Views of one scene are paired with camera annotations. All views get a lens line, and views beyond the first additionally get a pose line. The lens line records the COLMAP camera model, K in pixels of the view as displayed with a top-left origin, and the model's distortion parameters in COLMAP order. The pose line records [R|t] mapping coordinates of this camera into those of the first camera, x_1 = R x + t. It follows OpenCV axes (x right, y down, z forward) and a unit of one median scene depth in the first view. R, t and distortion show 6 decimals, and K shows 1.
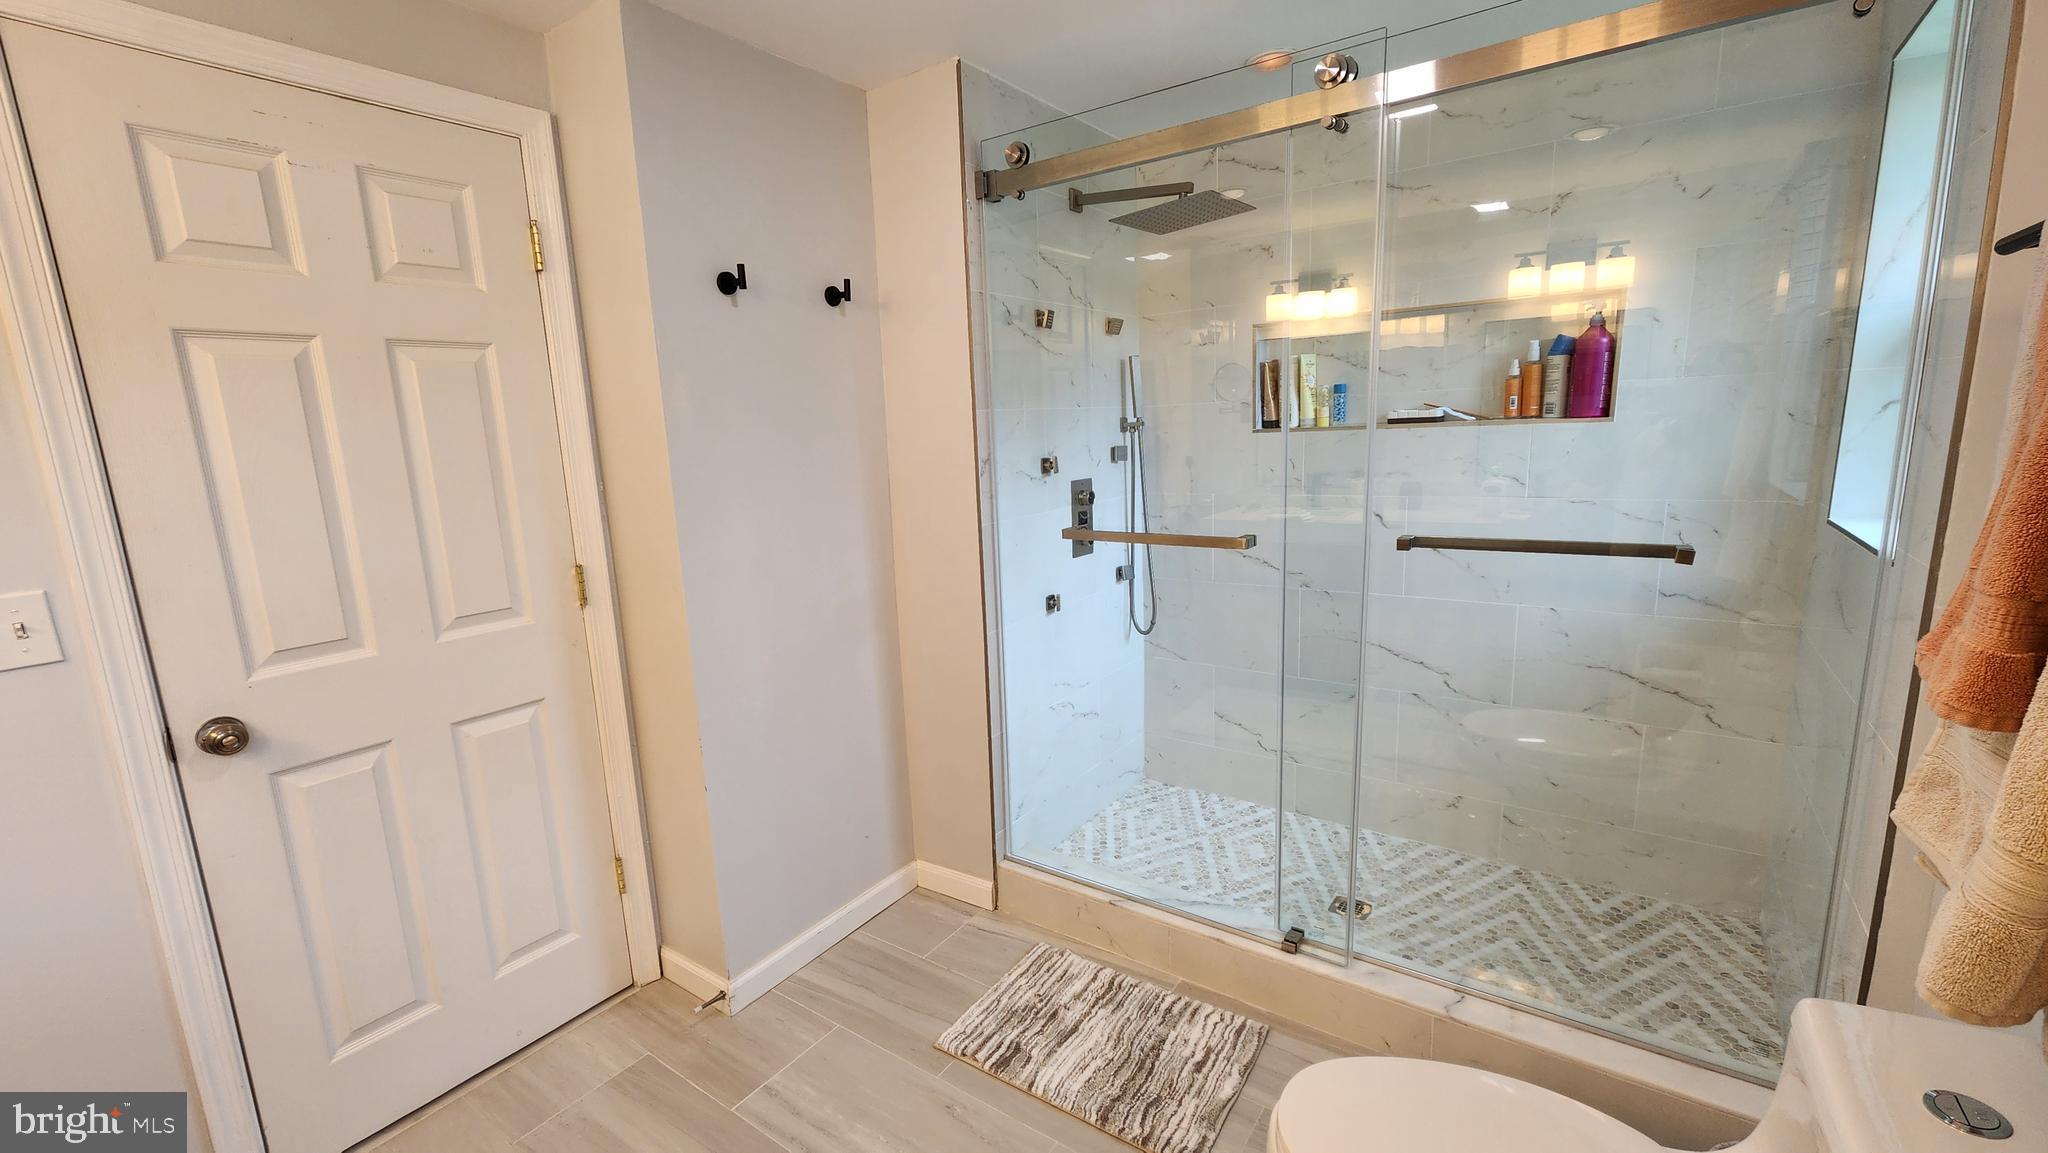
lens RADIAL K [[840.0, 0, 1016.9], [0, 840.0, 577.1], [0, 0, 1]] dist [0.001314, -0.000700]
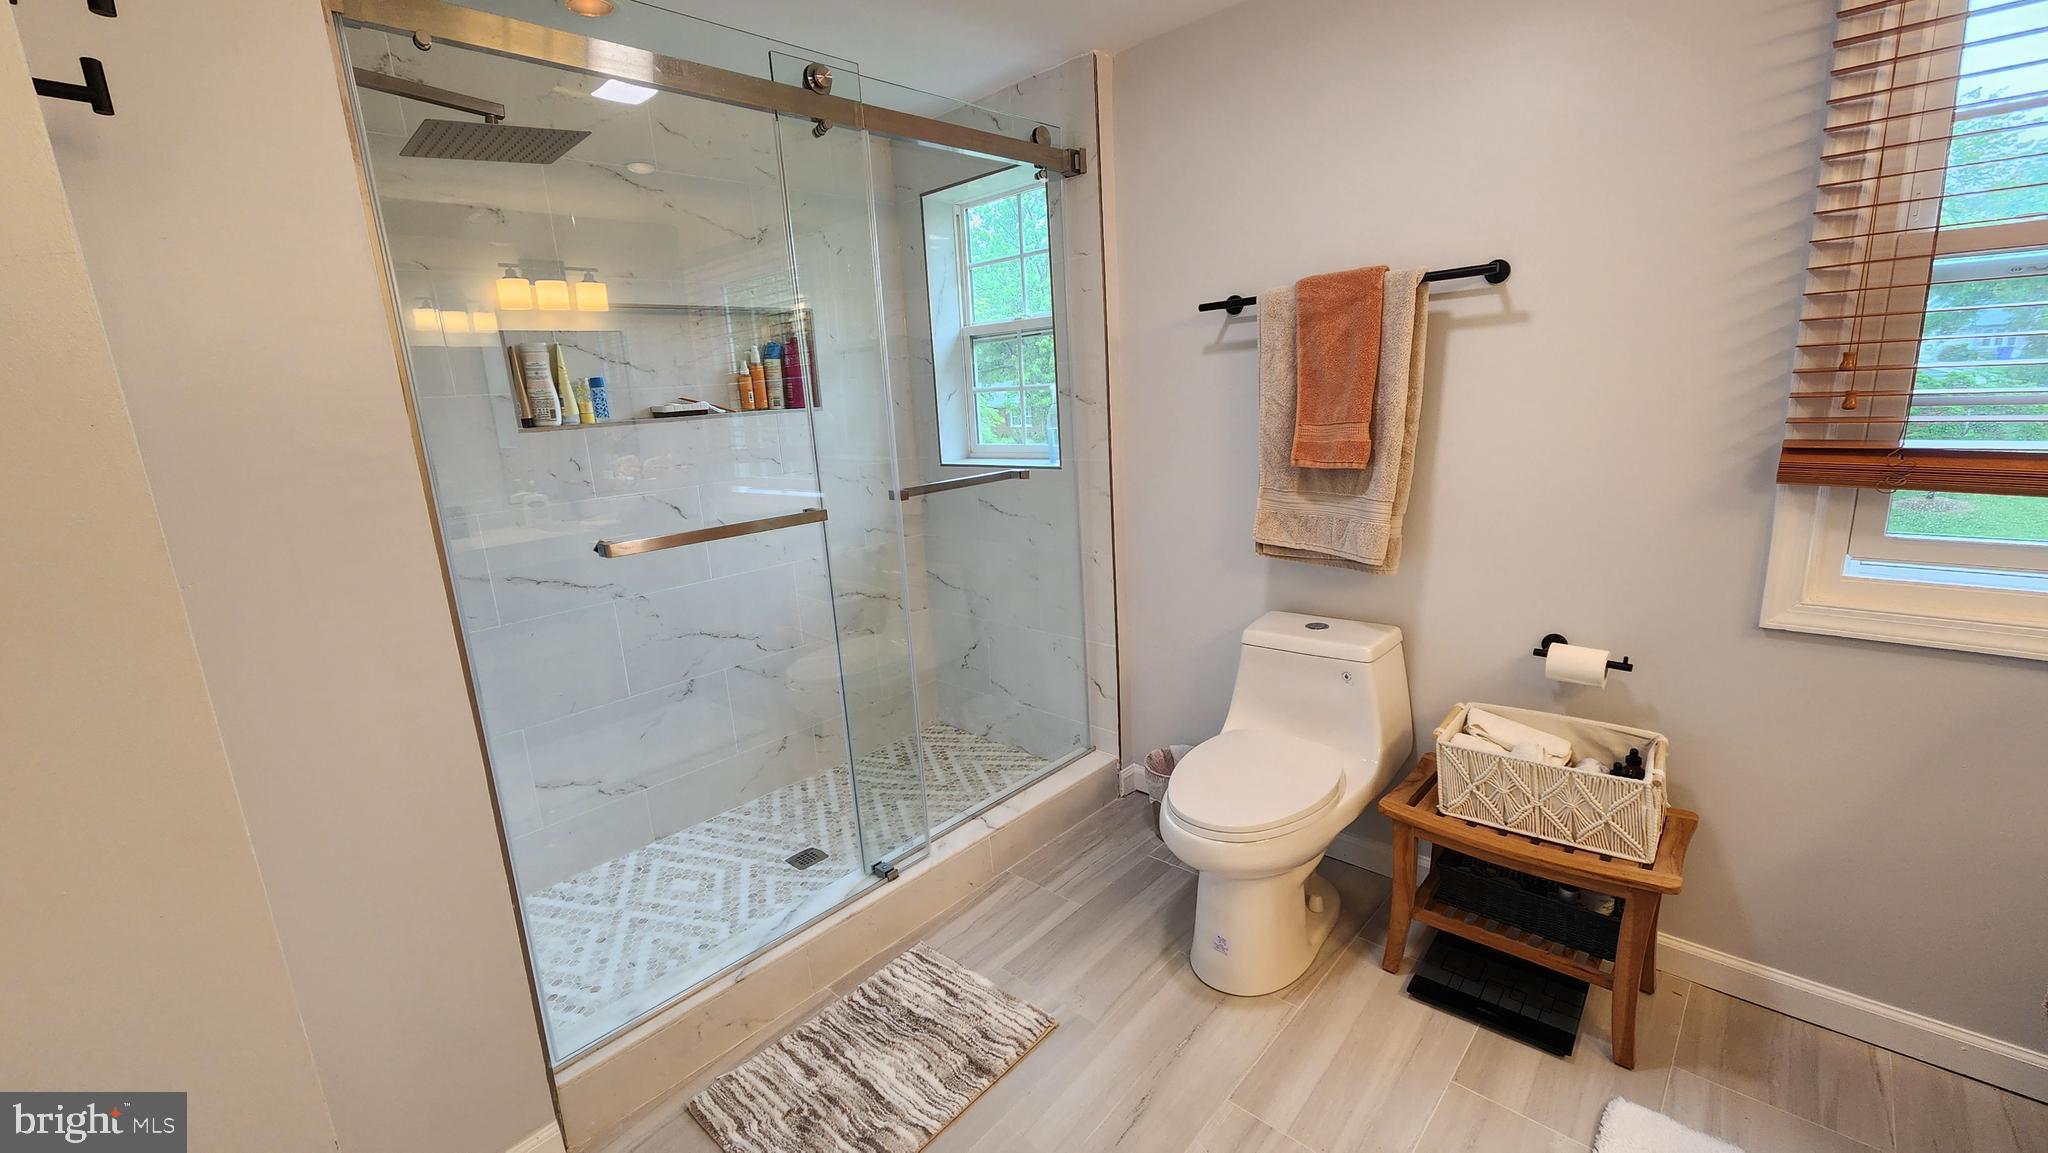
lens RADIAL K [[840.0, 0, 1022.9], [0, 840.0, 570.9], [0, 0, 1]] dist [0.001314, -0.000700]
pose [[0.133399, -0.177069, 0.975116, -0.558369], [0.230233, 0.962529, 0.143287, -0.053198], [-0.963949, 0.205390, 0.169167, 0.481138]]
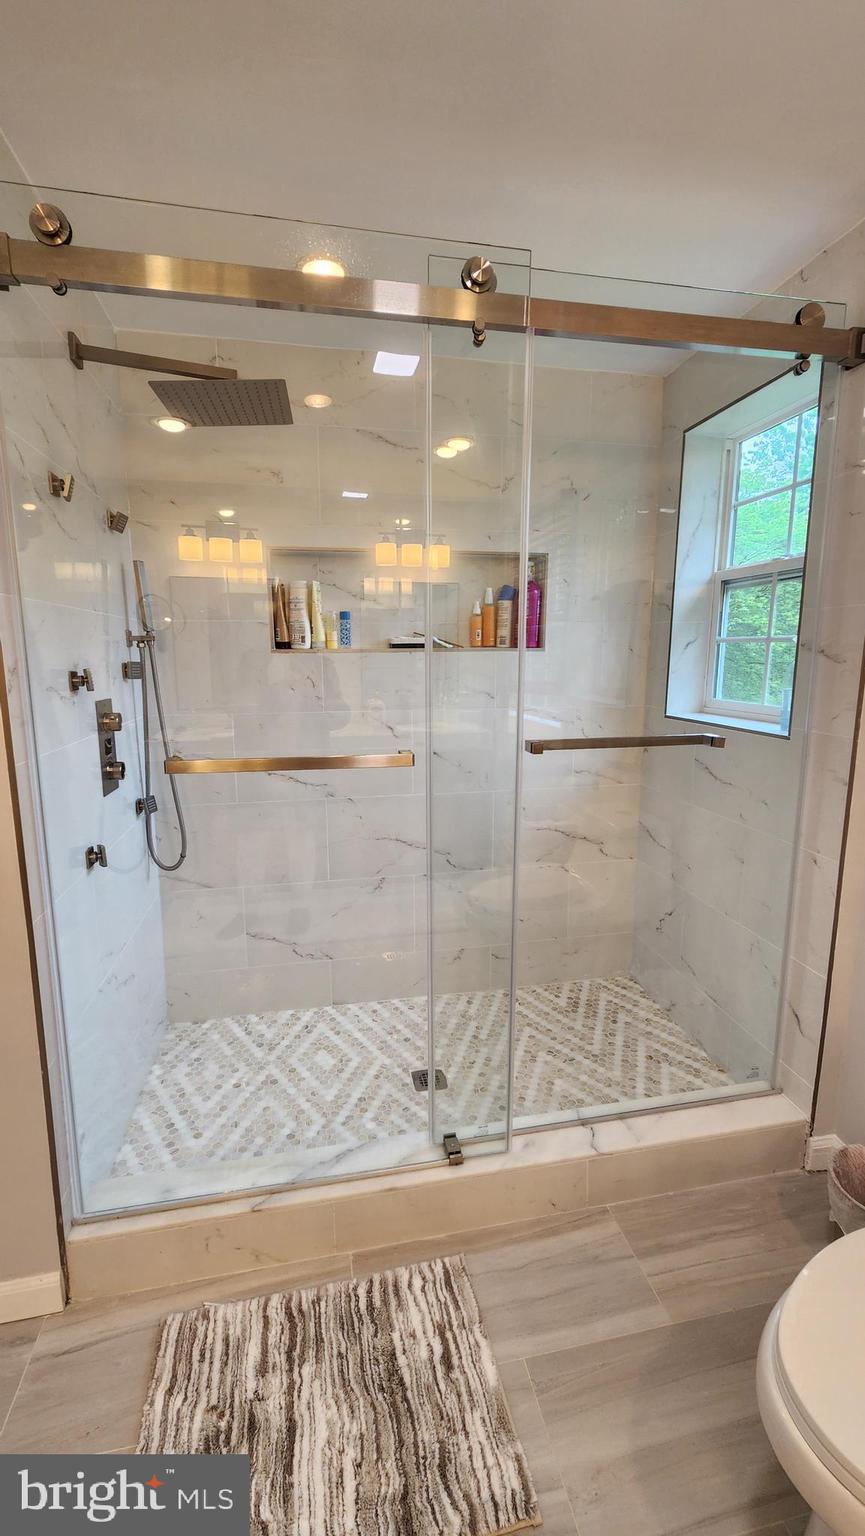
lens RADIAL K [[630.0, 0, 430.1], [0, 630.0, 753.4], [0, 0, 1]] dist [0.001314, -0.000700]
pose [[0.688202, -0.075548, 0.721575, -0.171472], [0.103306, 0.994634, 0.005609, -0.040169], [-0.718127, 0.070683, 0.692313, 0.398309]]
